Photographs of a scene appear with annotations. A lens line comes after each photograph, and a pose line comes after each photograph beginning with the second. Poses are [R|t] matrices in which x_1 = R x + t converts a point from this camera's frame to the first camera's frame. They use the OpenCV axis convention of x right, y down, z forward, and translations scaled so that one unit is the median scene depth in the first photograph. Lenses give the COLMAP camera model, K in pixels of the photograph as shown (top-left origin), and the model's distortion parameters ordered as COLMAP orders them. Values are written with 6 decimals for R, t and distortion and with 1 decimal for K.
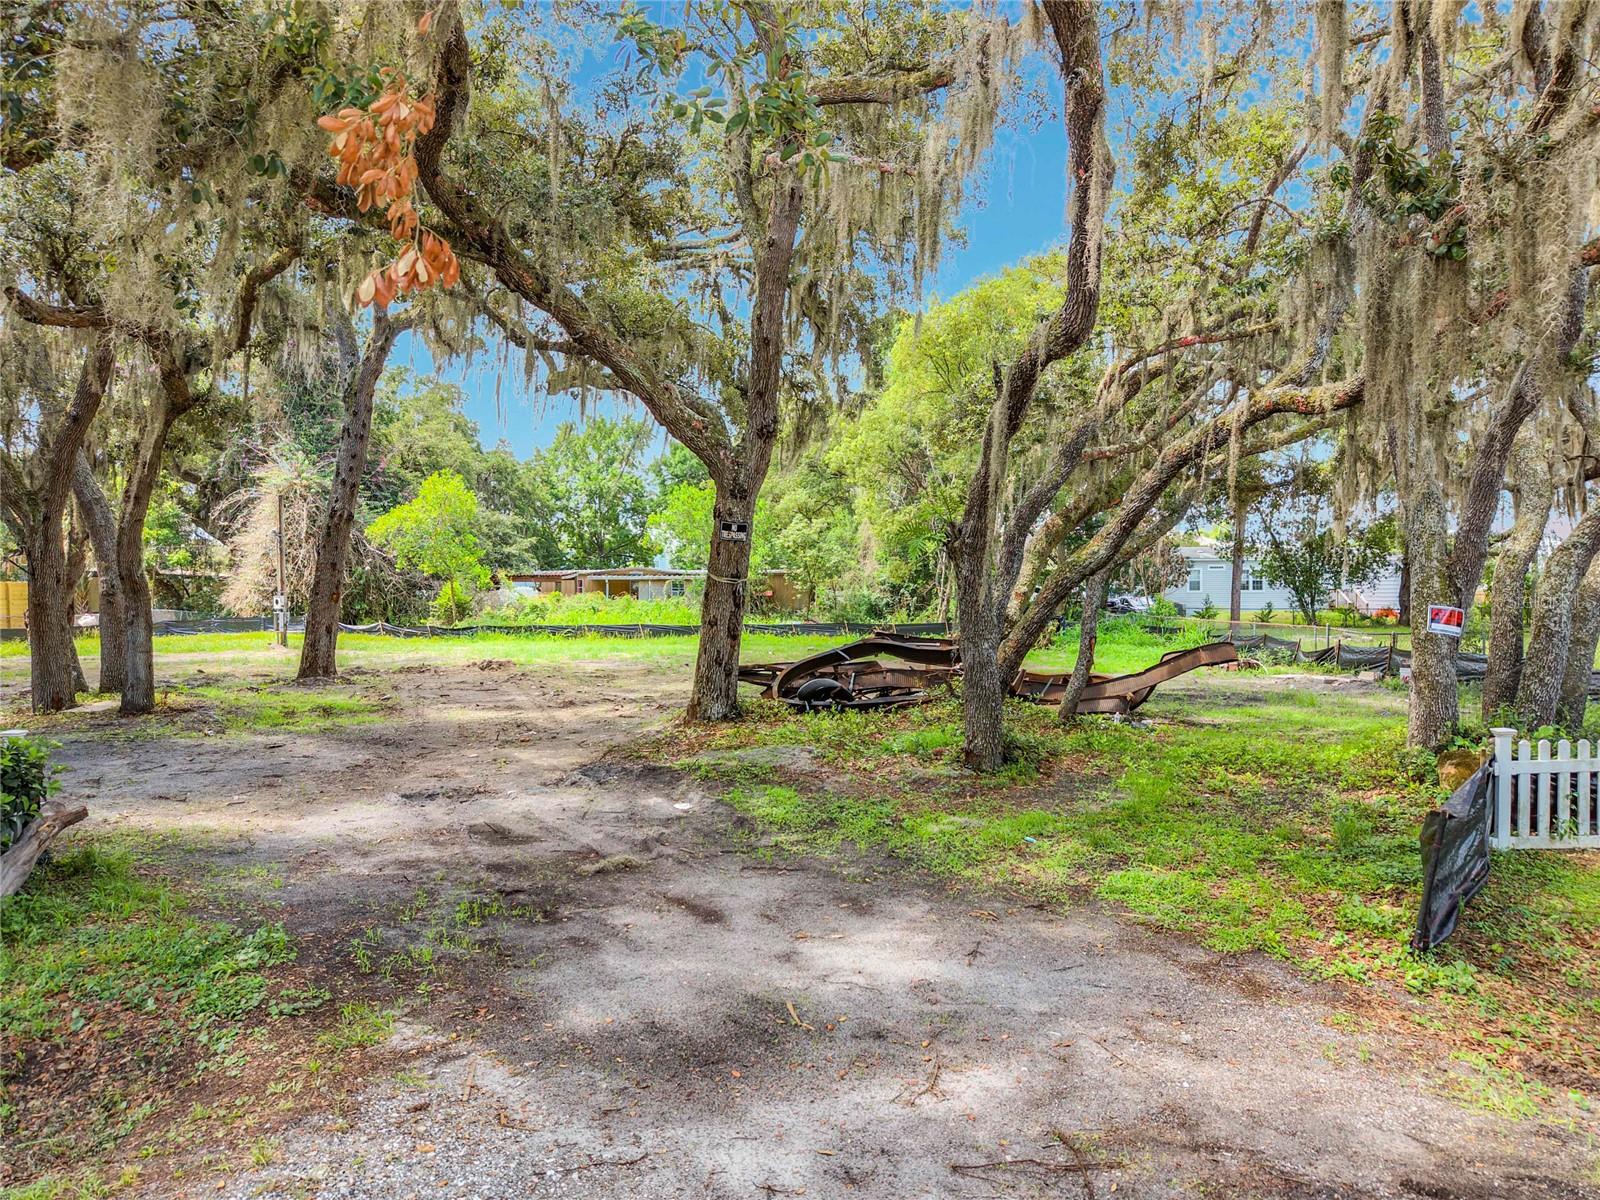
lens RADIAL K [[1091.8, 0, 818.0], [0, 1091.8, 598.0], [0, 0, 1]] dist [0.020890, -0.007363]
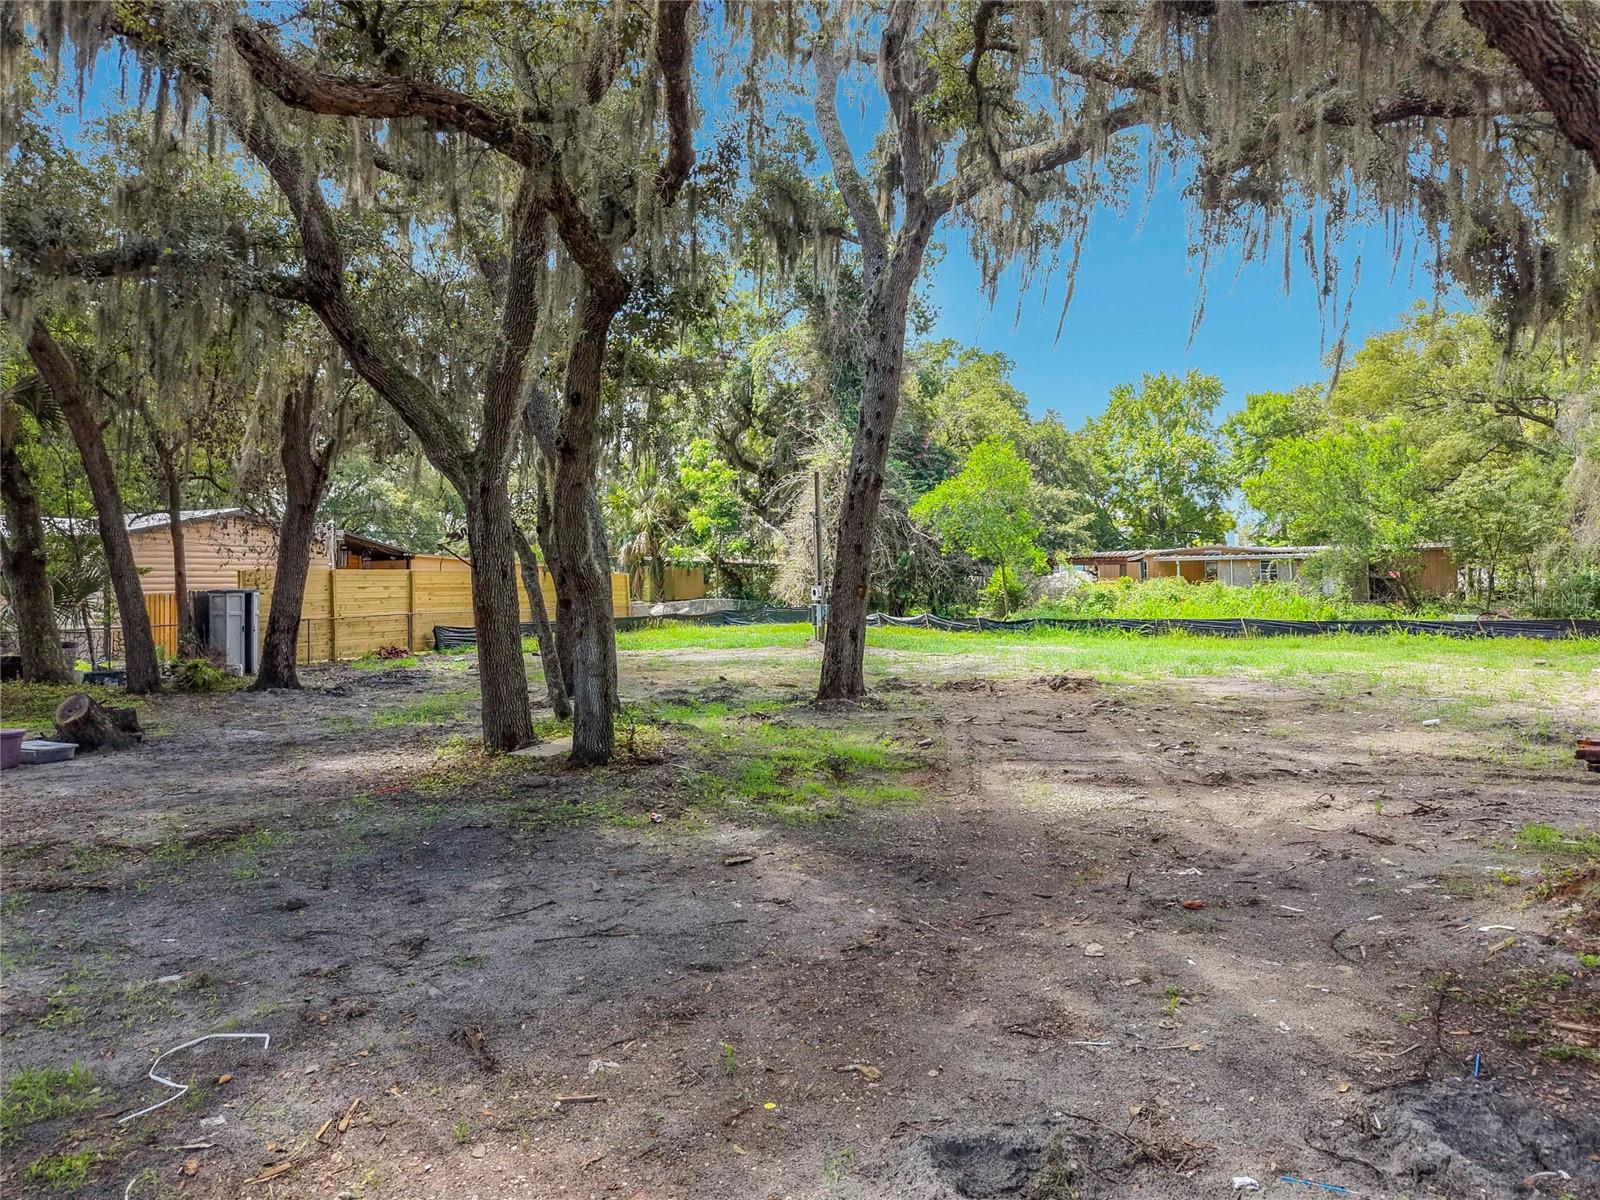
lens RADIAL K [[1128.5, 0, 799.4], [0, 1128.5, 557.2], [0, 0, 1]] dist [0.052175, -0.077326]
pose [[0.879688, -0.019400, -0.475156, -0.108541], [0.009451, 0.999683, -0.023319, -0.006089], [0.475458, 0.016023, 0.879592, 0.291703]]
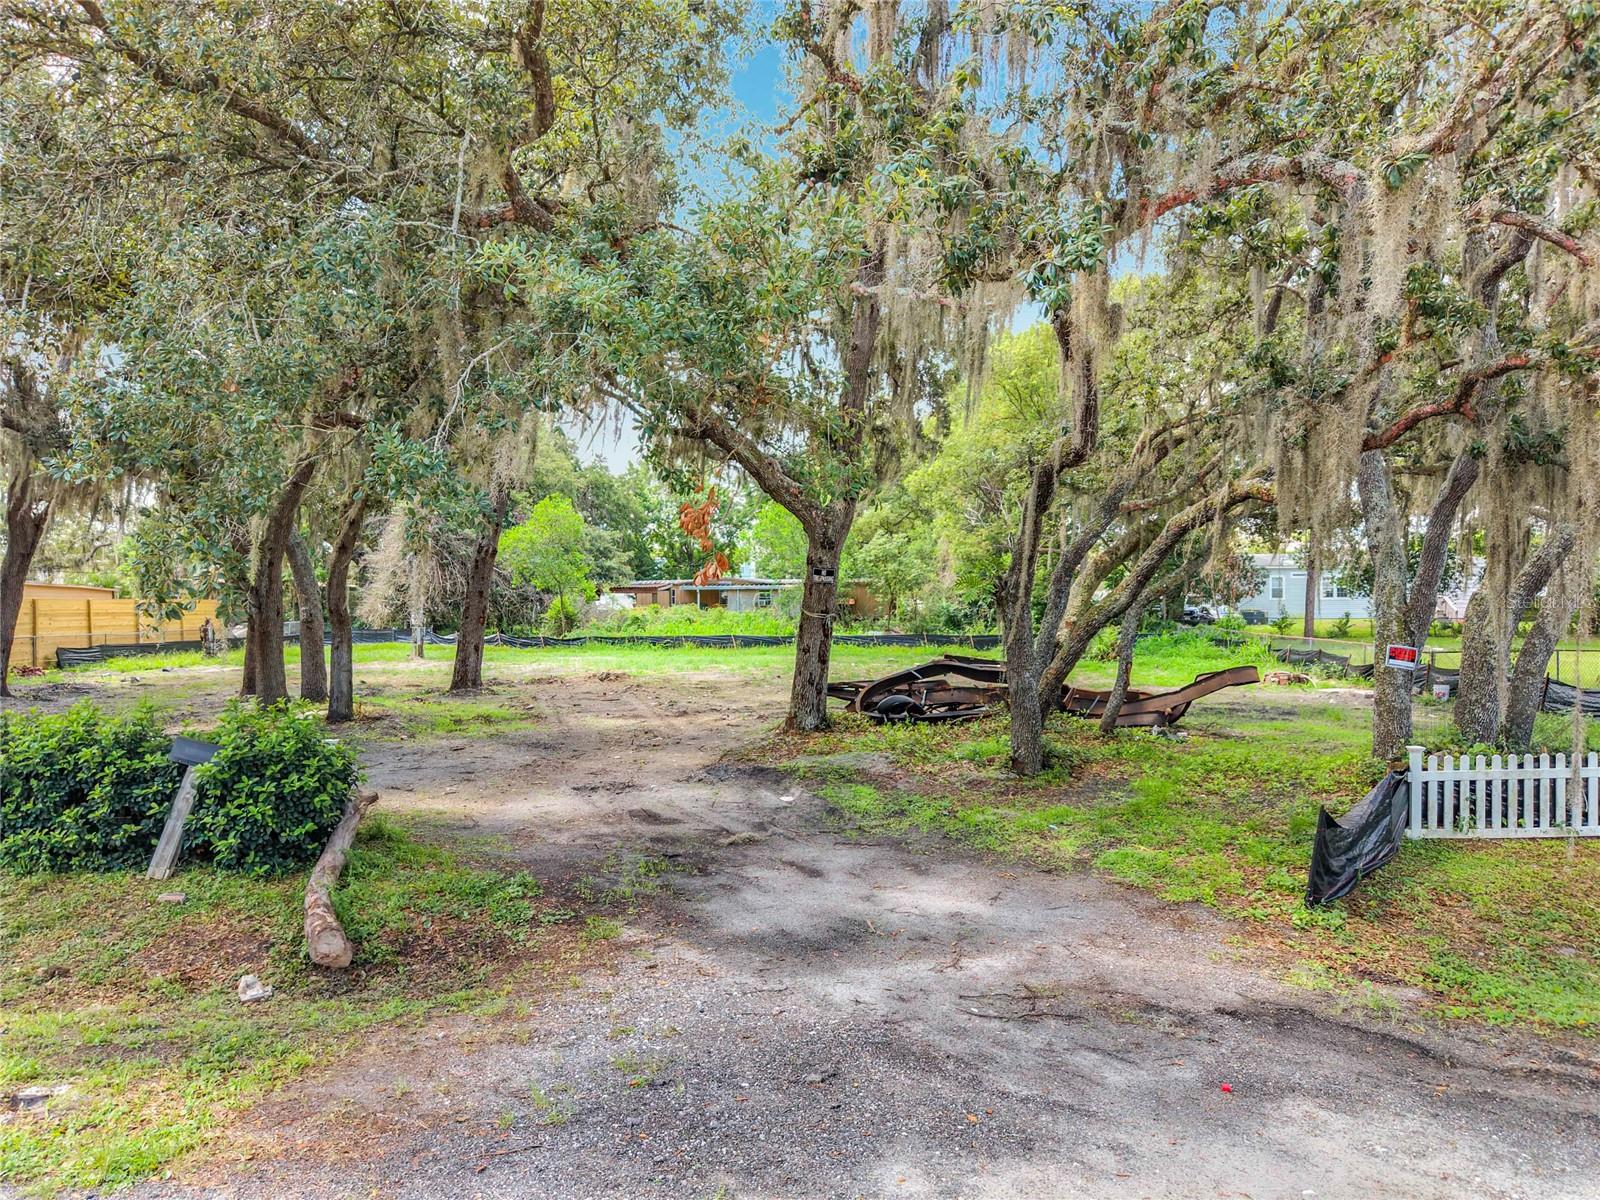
lens RADIAL K [[1089.7, 0, 799.2], [0, 1089.7, 622.1], [0, 0, 1]] dist [0.041853, -0.053850]
pose [[0.995666, -0.002315, -0.092976, 0.004660], [0.004198, 0.999790, 0.020056, -0.019349], [0.092910, -0.020360, 0.995466, -0.121150]]
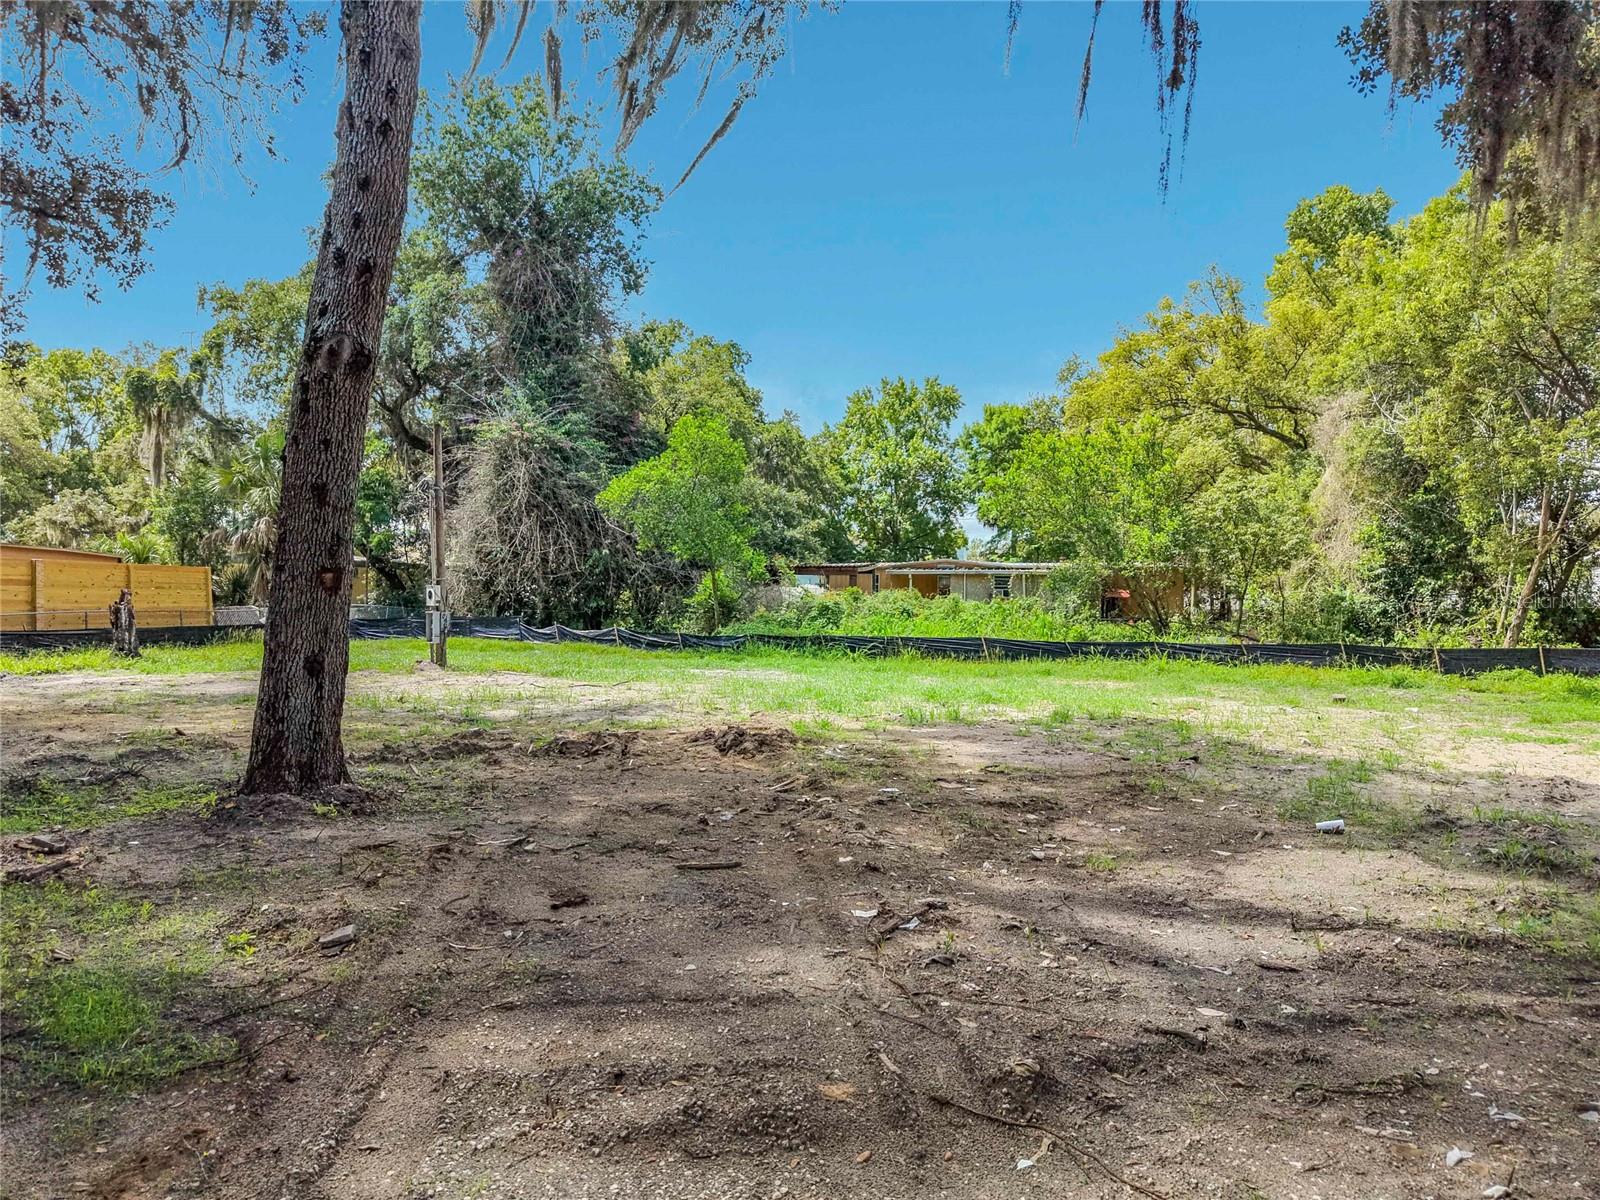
lens RADIAL K [[1121.1, 0, 789.0], [0, 1121.1, 630.3], [0, 0, 1]] dist [0.051553, -0.042663]
pose [[0.961210, 0.020691, -0.275039, -0.171415], [-0.013088, 0.999481, 0.029451, 0.002969], [0.275505, -0.024709, 0.960982, 0.624778]]
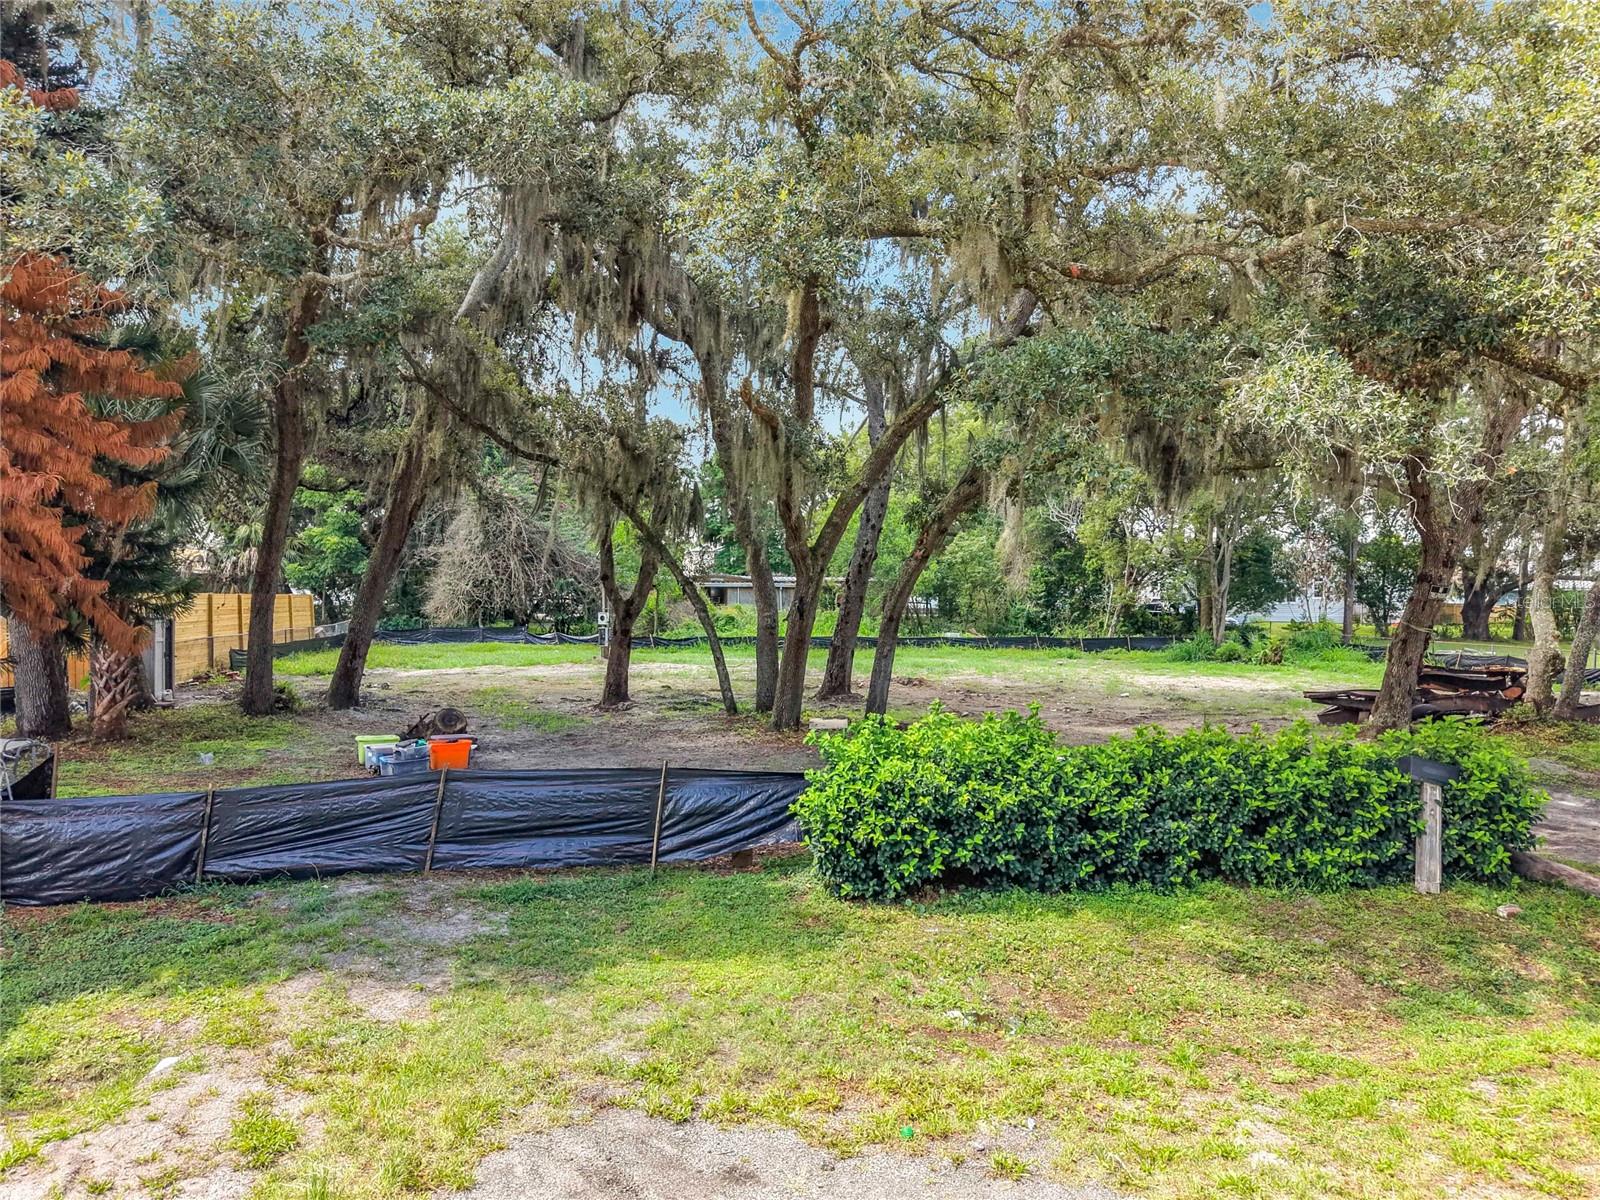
lens RADIAL K [[1106.6, 0, 829.9], [0, 1106.6, 599.4], [0, 0, 1]] dist [0.042650, -0.058453]
pose [[0.994563, 0.007947, 0.103837, -0.549261], [-0.008378, 0.999958, 0.003710, -0.030424], [-0.103804, -0.004559, 0.994587, -0.144024]]
